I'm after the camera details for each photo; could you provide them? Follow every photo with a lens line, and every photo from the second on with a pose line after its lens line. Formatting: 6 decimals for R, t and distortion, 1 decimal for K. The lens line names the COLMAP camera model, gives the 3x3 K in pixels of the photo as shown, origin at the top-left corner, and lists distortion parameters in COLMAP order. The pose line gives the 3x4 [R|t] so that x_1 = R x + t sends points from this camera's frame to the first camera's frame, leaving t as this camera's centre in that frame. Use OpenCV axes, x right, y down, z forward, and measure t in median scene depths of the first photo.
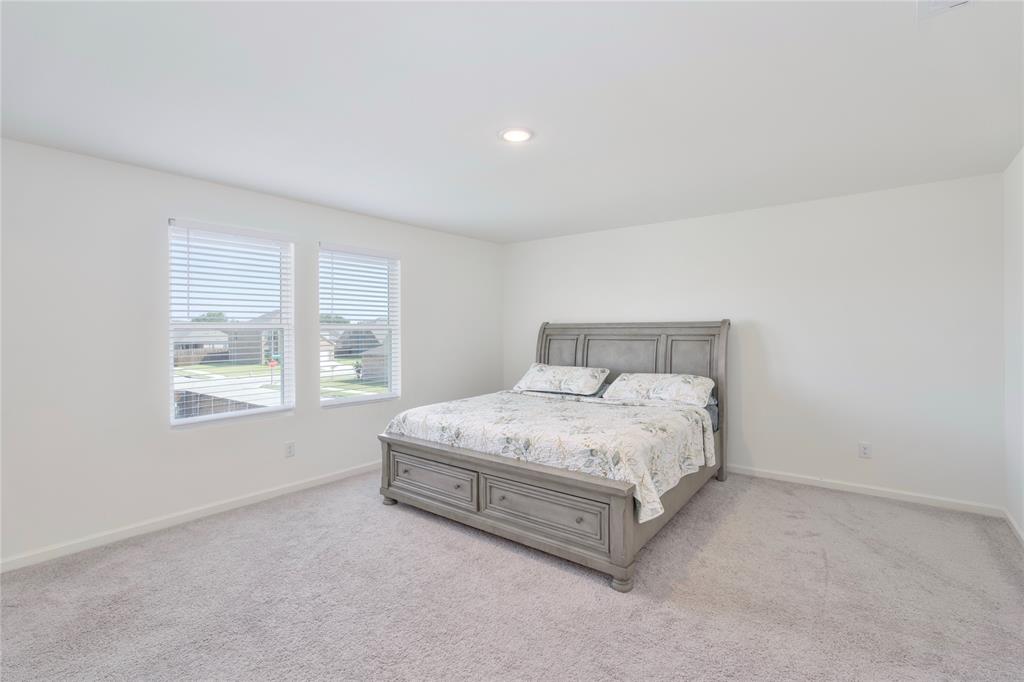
lens RADIAL K [[470.7, 0, 508.6], [0, 470.7, 337.5], [0, 0, 1]] dist [-0.000218, 0.000628]
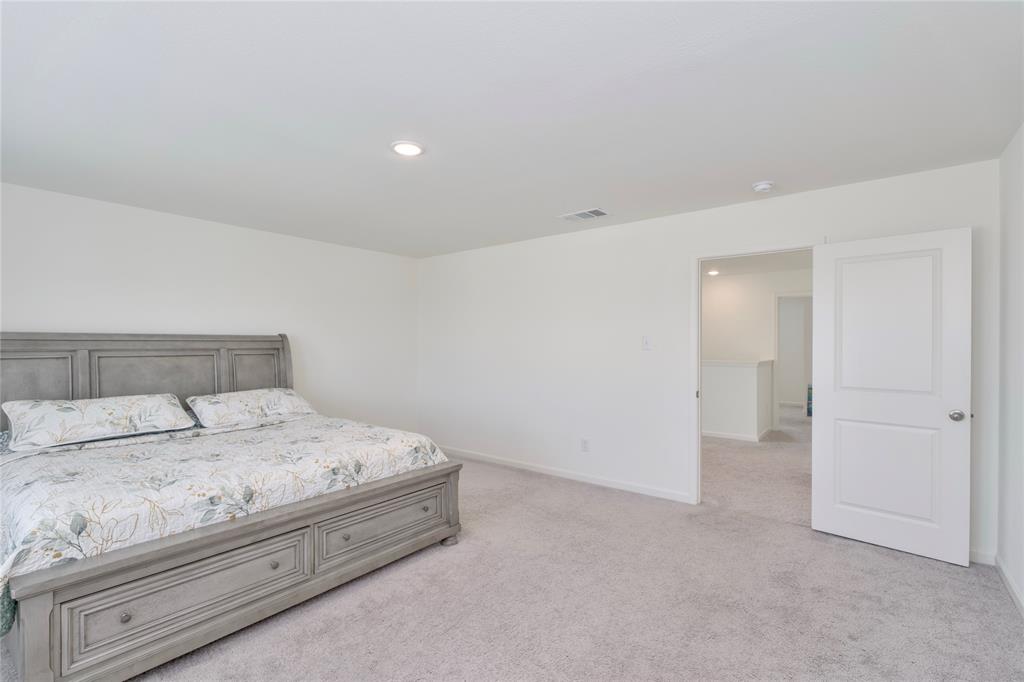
lens RADIAL K [[470.7, 0, 508.1], [0, 470.7, 344.9], [0, 0, 1]] dist [-0.000218, 0.000628]
pose [[0.001476, 0.003144, 0.999994, -0.805879], [0.013563, 0.999903, -0.003164, -0.004943], [-0.999907, 0.013567, 0.001433, 0.637642]]
